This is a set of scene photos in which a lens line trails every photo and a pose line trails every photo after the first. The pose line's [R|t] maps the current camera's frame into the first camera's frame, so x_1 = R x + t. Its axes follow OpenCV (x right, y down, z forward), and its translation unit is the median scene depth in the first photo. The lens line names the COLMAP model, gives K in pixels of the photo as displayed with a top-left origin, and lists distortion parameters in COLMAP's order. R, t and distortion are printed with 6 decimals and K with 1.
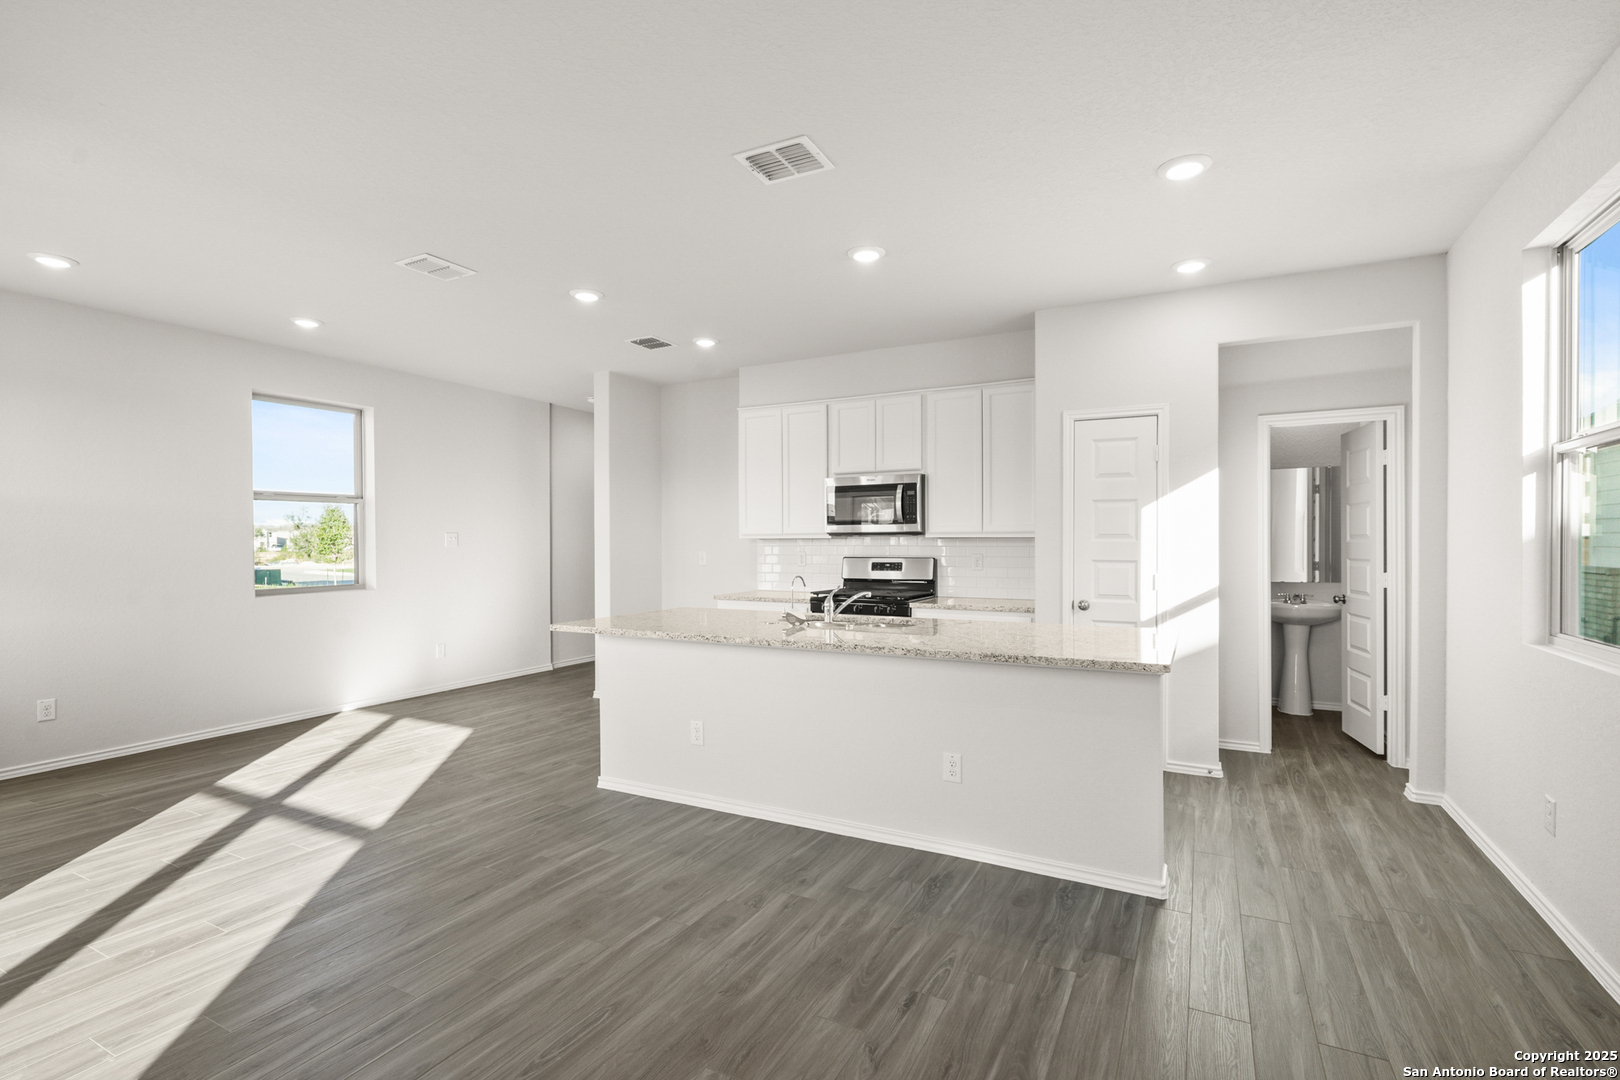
lens RADIAL K [[754.7, 0, 810.0], [0, 754.7, 549.7], [0, 0, 1]] dist [-0.000717, -0.000232]
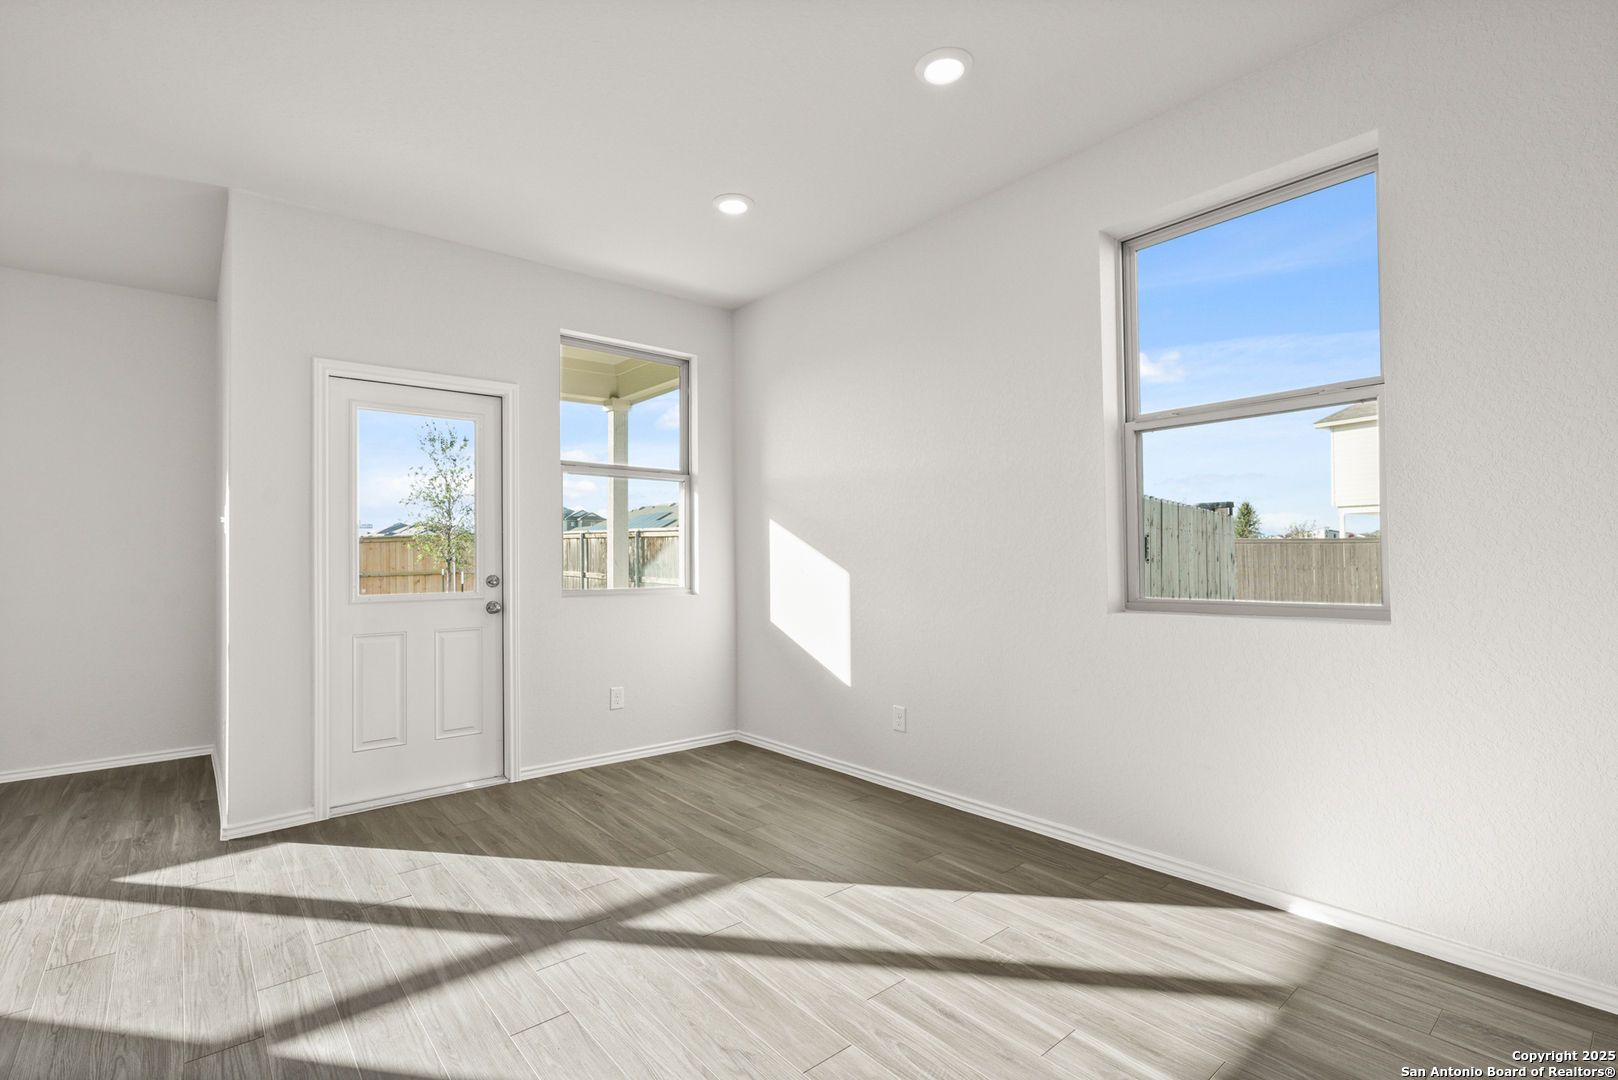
lens RADIAL K [[749.0, 0, 805.5], [0, 749.0, 546.7], [0, 0, 1]] dist [-0.001082, -0.000021]
pose [[-0.379239, 0.000486, -0.925298, -0.231808], [0.002783, 0.999996, -0.000616, 0.024527], [0.925294, -0.002809, -0.379239, 1.500007]]
